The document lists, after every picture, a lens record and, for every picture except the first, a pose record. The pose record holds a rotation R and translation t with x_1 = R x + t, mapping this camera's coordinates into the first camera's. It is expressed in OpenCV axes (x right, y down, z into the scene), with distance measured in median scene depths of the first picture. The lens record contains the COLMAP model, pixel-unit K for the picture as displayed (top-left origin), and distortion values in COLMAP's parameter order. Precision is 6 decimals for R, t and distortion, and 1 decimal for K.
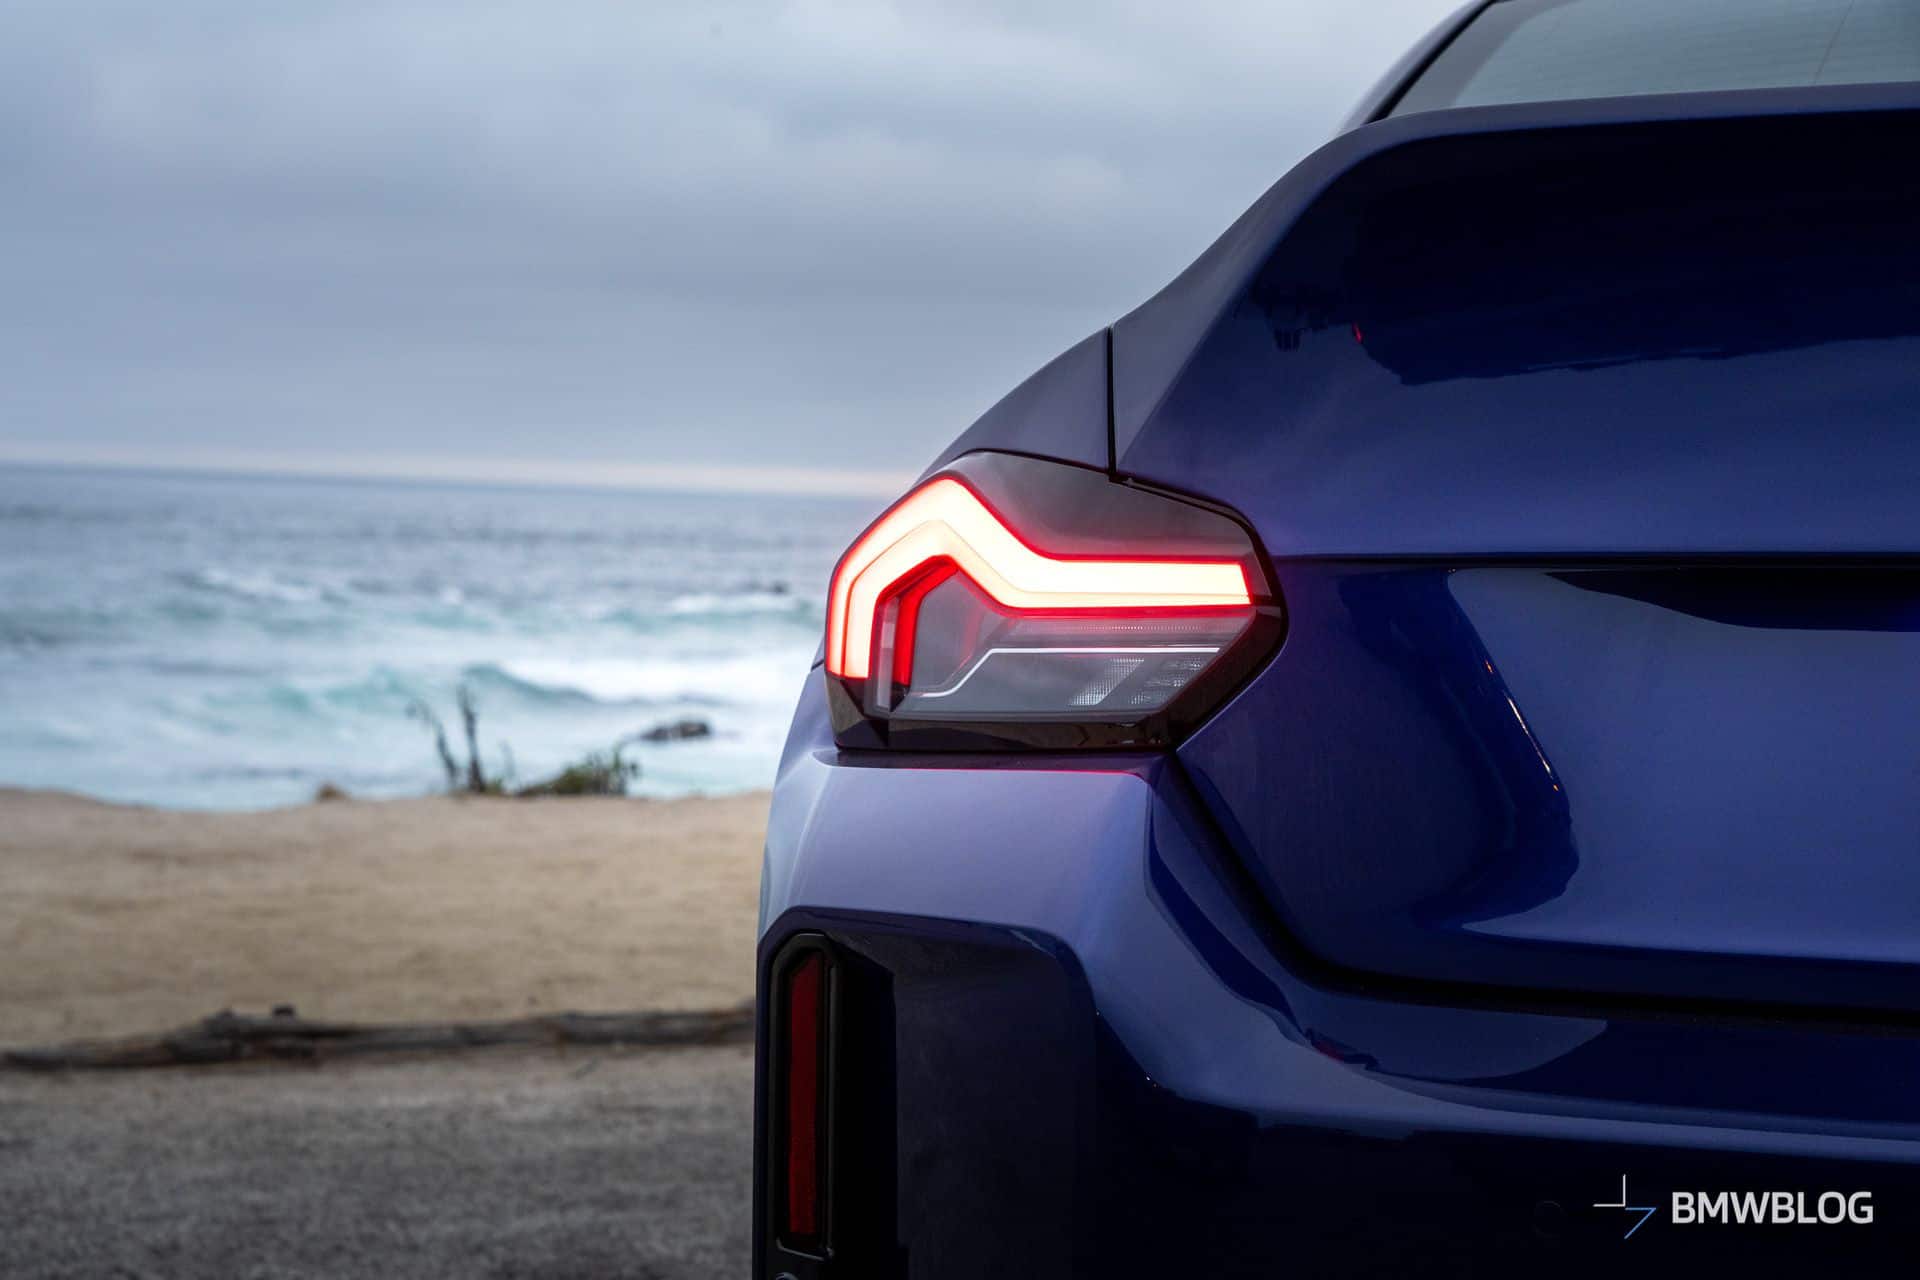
lens RADIAL K [[3905.7, 0, 961.2], [0, 3905.7, 639.4], [0, 0, 1]] dist [0.012837, 0.000000]
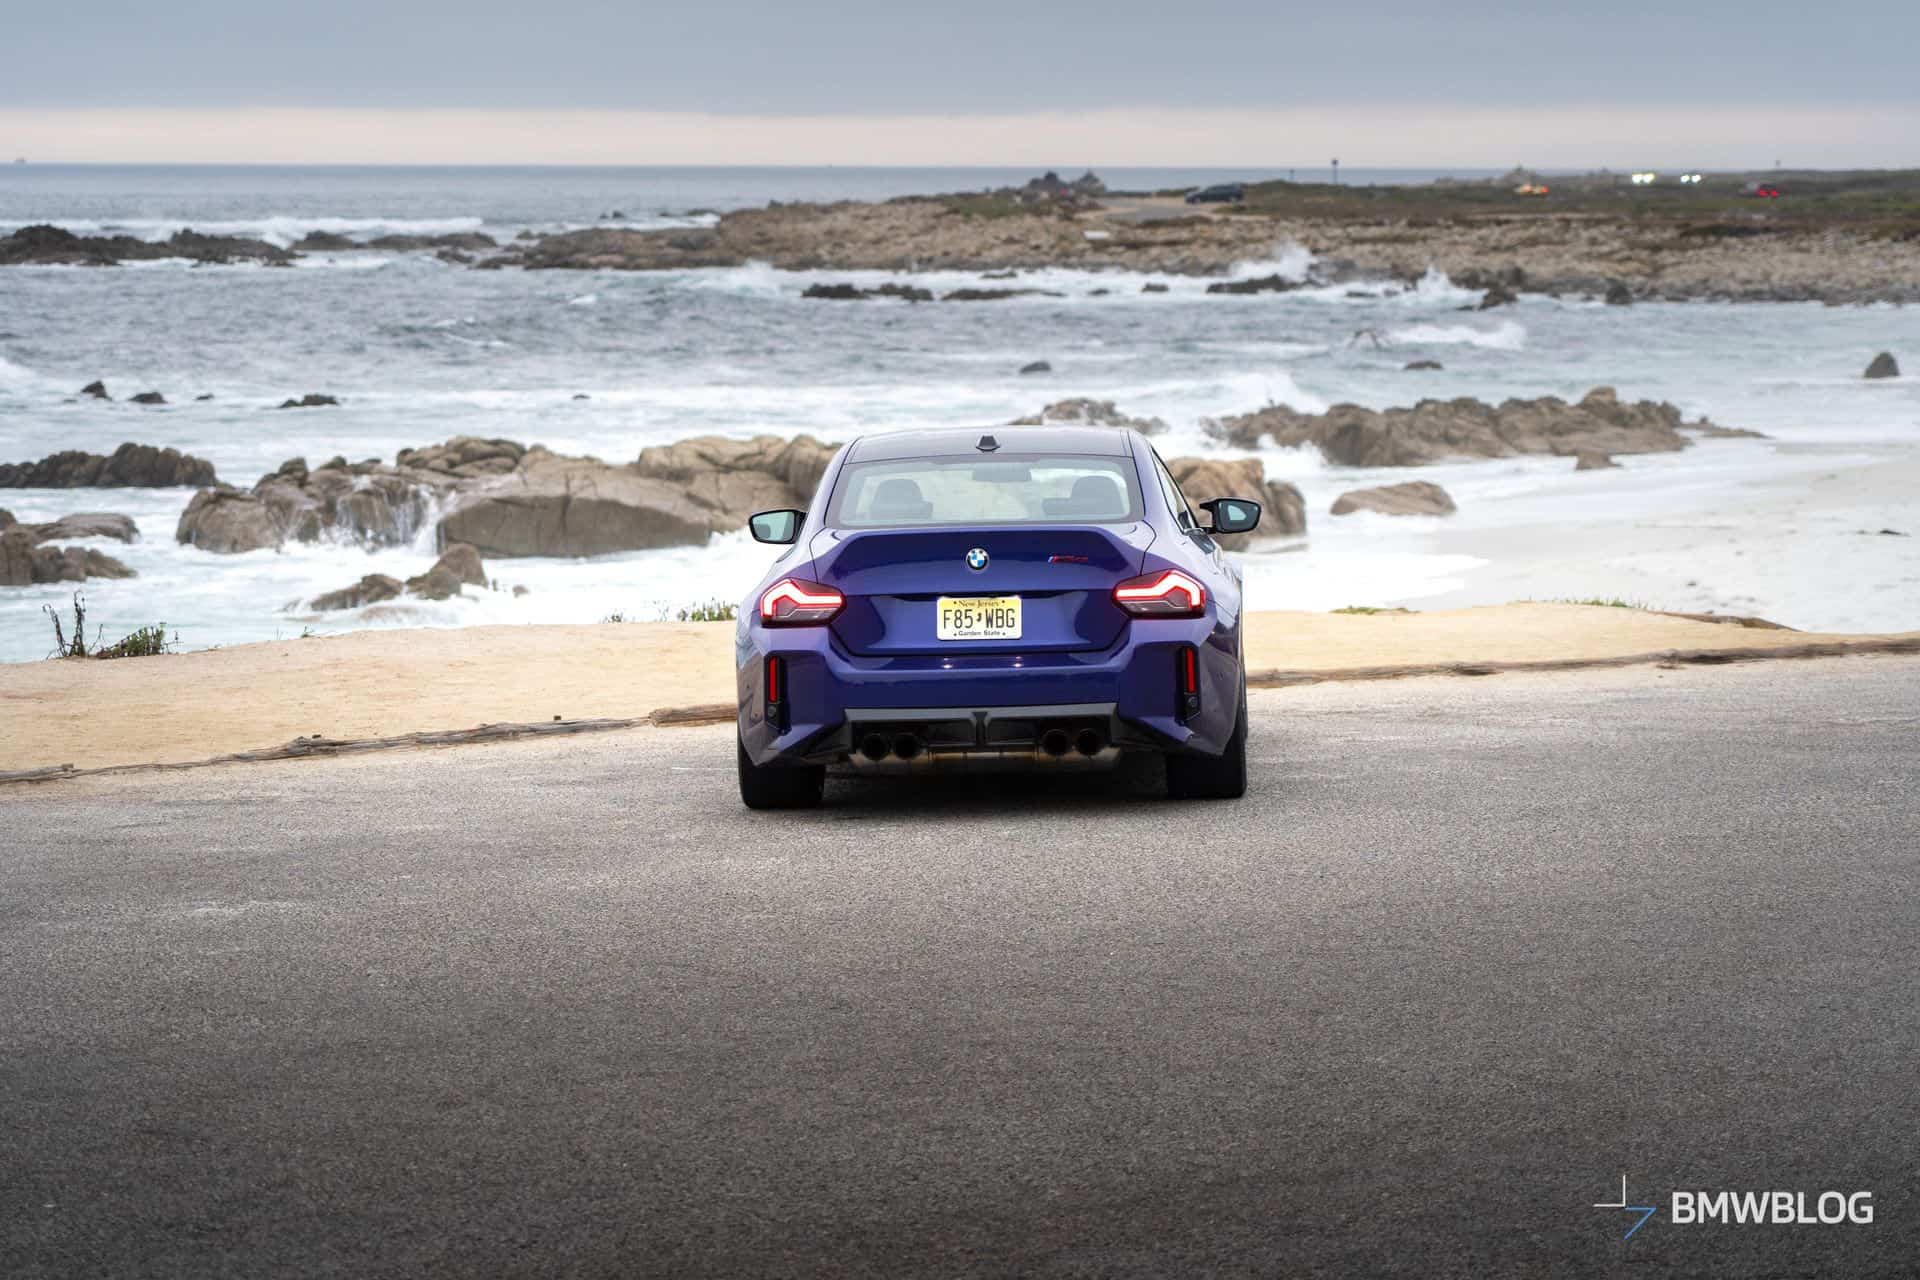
lens RADIAL K [[5822.9, 0, 960.7], [0, 5822.9, 640.4], [0, 0, 1]] dist [0.043040, 0.000000]
pose [[0.968766, -0.053990, 0.242027, -0.697044], [0.043436, 0.997867, 0.048737, -0.136606], [-0.244142, -0.036702, 0.969045, -2.837327]]
